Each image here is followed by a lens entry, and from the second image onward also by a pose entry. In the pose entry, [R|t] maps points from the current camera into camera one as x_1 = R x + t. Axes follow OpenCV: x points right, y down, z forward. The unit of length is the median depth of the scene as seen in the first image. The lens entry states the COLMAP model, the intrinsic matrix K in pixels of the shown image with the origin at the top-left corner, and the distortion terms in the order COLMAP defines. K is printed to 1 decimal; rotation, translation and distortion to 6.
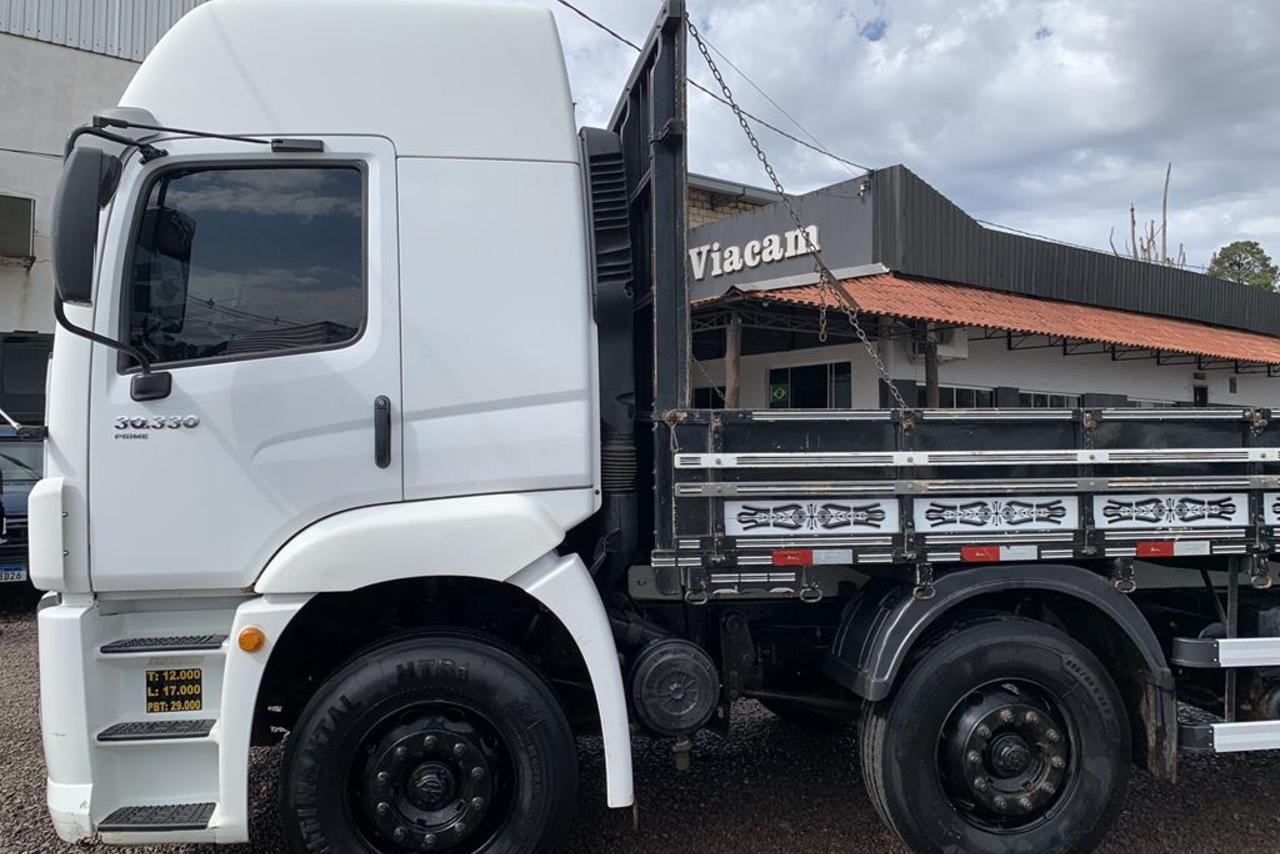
lens RADIAL K [[1016.1, 0, 638.5], [0, 1016.1, 437.4], [0, 0, 1]] dist [-0.005314, 0.016388]
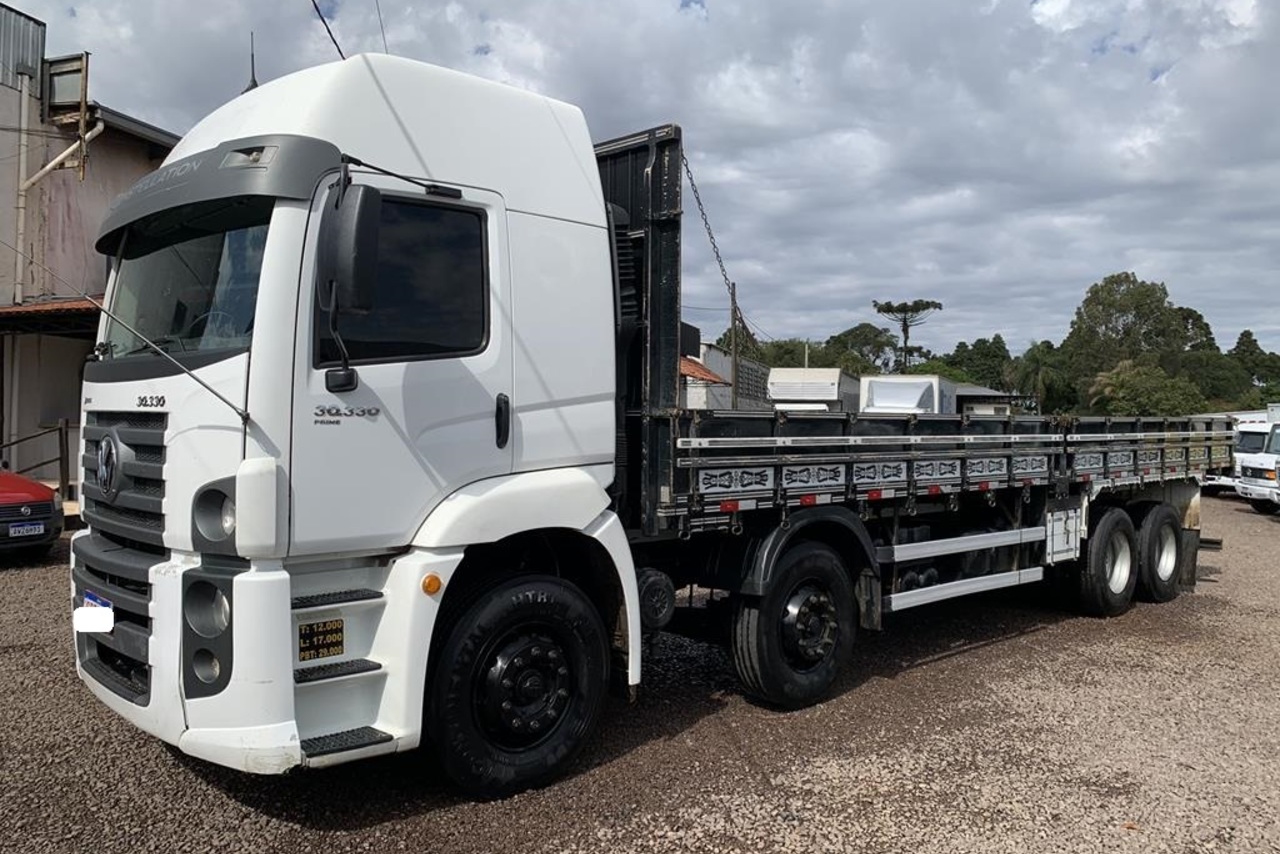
lens RADIAL K [[957.5, 0, 636.1], [0, 957.5, 450.1], [0, 0, 1]] dist [0.015981, -0.013361]
pose [[0.827558, -0.004959, 0.561359, -0.778325], [-0.008034, 0.999754, 0.020676, 0.004991], [-0.561323, -0.021620, 0.827314, -0.113487]]
